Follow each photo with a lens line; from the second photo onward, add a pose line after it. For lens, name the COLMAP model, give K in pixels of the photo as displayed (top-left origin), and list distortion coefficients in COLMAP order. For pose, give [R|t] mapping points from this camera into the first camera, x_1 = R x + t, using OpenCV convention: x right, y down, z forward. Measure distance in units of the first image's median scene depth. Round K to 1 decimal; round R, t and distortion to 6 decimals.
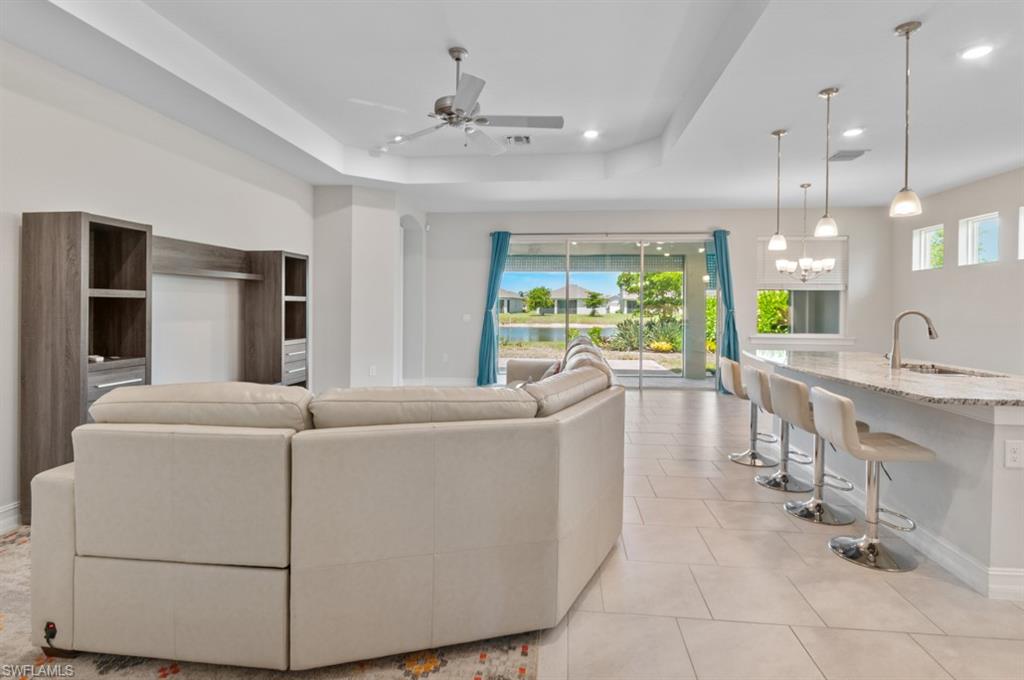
lens RADIAL K [[502.7, 0, 513.3], [0, 502.7, 312.0], [0, 0, 1]] dist [0.002041, -0.000419]
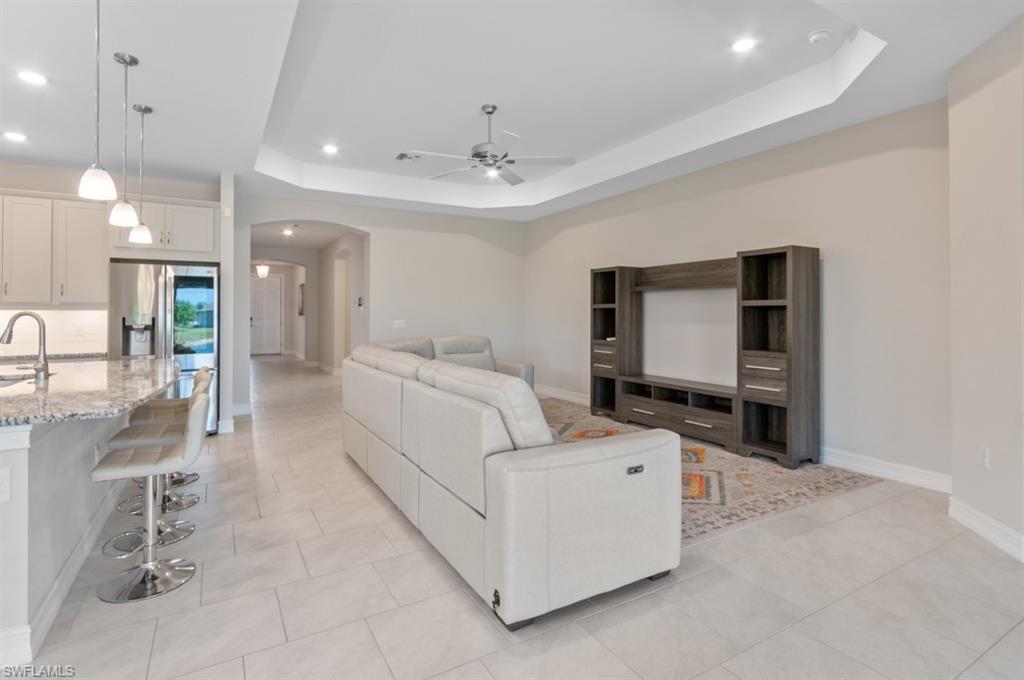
lens RADIAL K [[496.6, 0, 497.1], [0, 496.6, 307.1], [0, 0, 1]] dist [0.004641, 0.000933]
pose [[-0.812903, -0.011824, -0.582279, 0.273678], [-0.010057, 0.999930, -0.006265, -0.005766], [0.582312, 0.000763, -0.812965, 0.936996]]
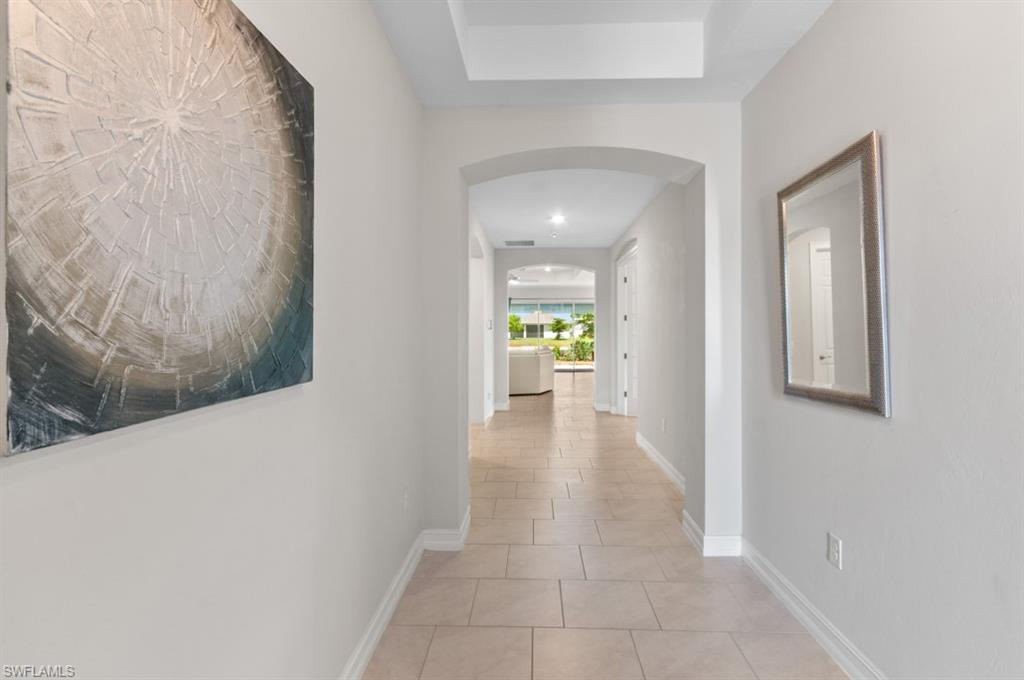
lens RADIAL K [[502.7, 0, 514.2], [0, 502.7, 332.8], [0, 0, 1]] dist [0.002041, -0.000419]
pose [[0.997701, -0.007454, 0.067351, -0.155836], [0.007915, 0.999947, -0.006576, -0.000206], [-0.067298, 0.007094, 0.997708, -1.215249]]
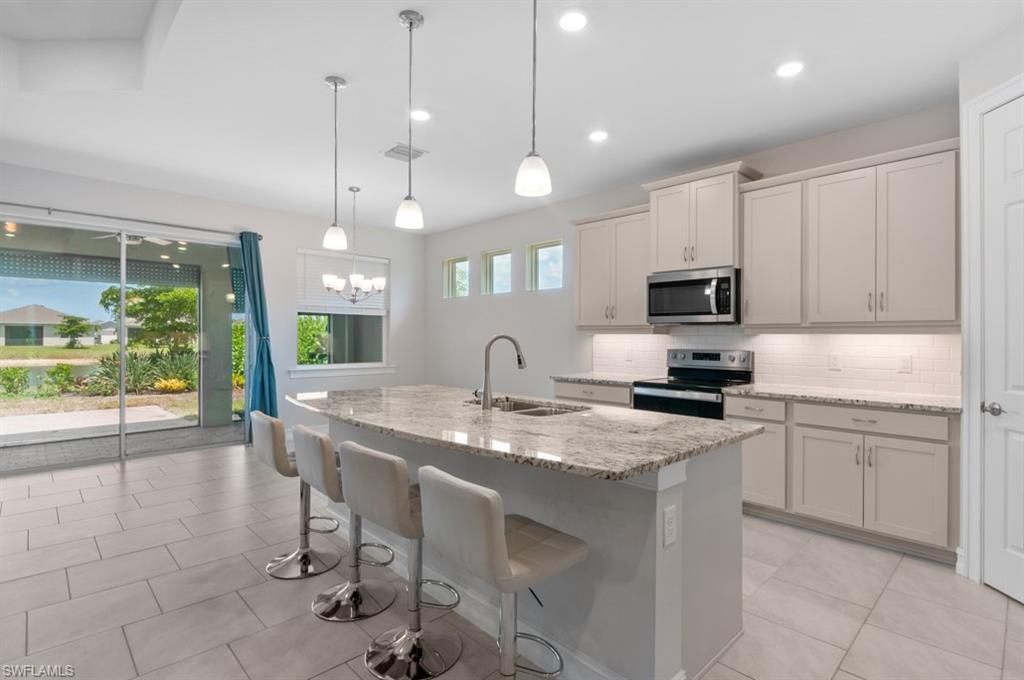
lens RADIAL K [[502.7, 0, 514.4], [0, 502.7, 335.8], [0, 0, 1]] dist [0.002041, -0.000419]
pose [[0.641501, -0.002041, 0.767120, 0.084046], [0.009616, 0.999939, -0.005381, 0.001945], [-0.767062, 0.010828, 0.641481, 0.204554]]
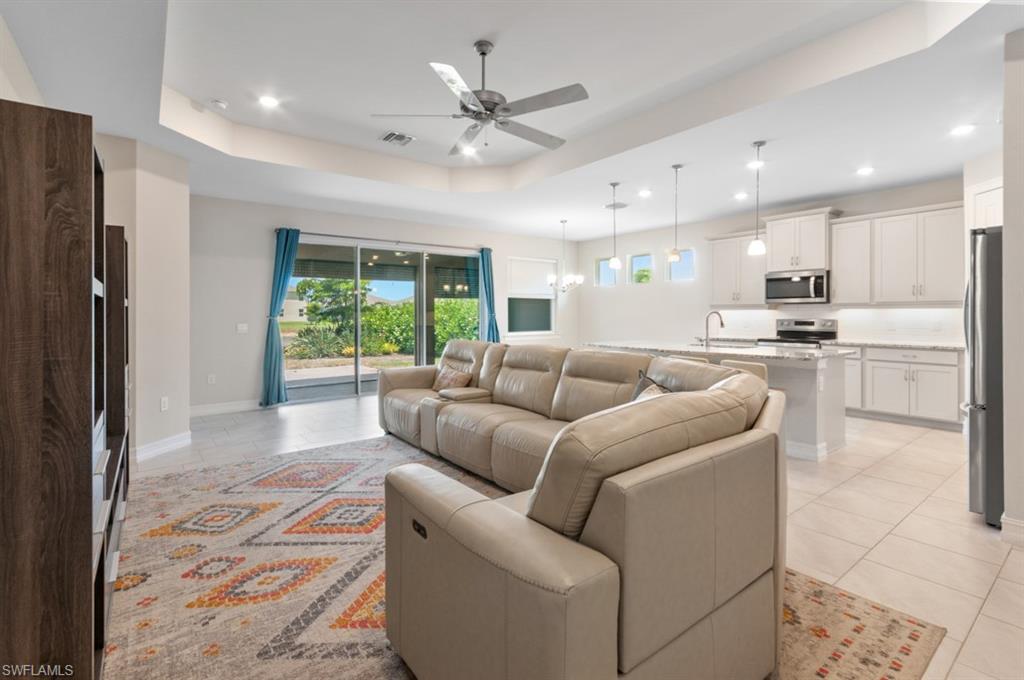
lens RADIAL K [[469.4, 0, 503.5], [0, 469.4, 317.0], [0, 0, 1]] dist [0.008407, -0.001085]
pose [[0.731587, -0.016196, 0.681556, -0.325972], [0.019065, 0.999813, 0.003295, -0.000405], [-0.681482, 0.010583, 0.731758, 0.148489]]
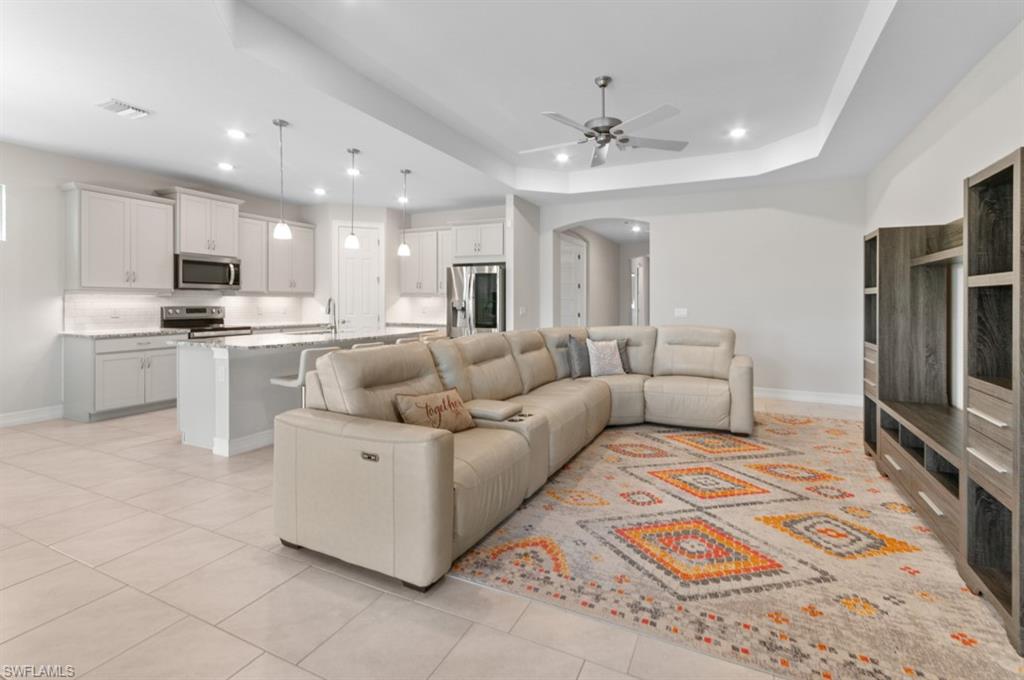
lens RADIAL K [[469.4, 0, 525.3], [0, 469.4, 302.2], [0, 0, 1]] dist [0.008407, -0.001085]
pose [[-0.945336, -0.013128, 0.325835, -0.138512], [-0.008187, 0.999830, 0.016532, -0.007926], [-0.325996, 0.012960, -0.945282, 0.974629]]
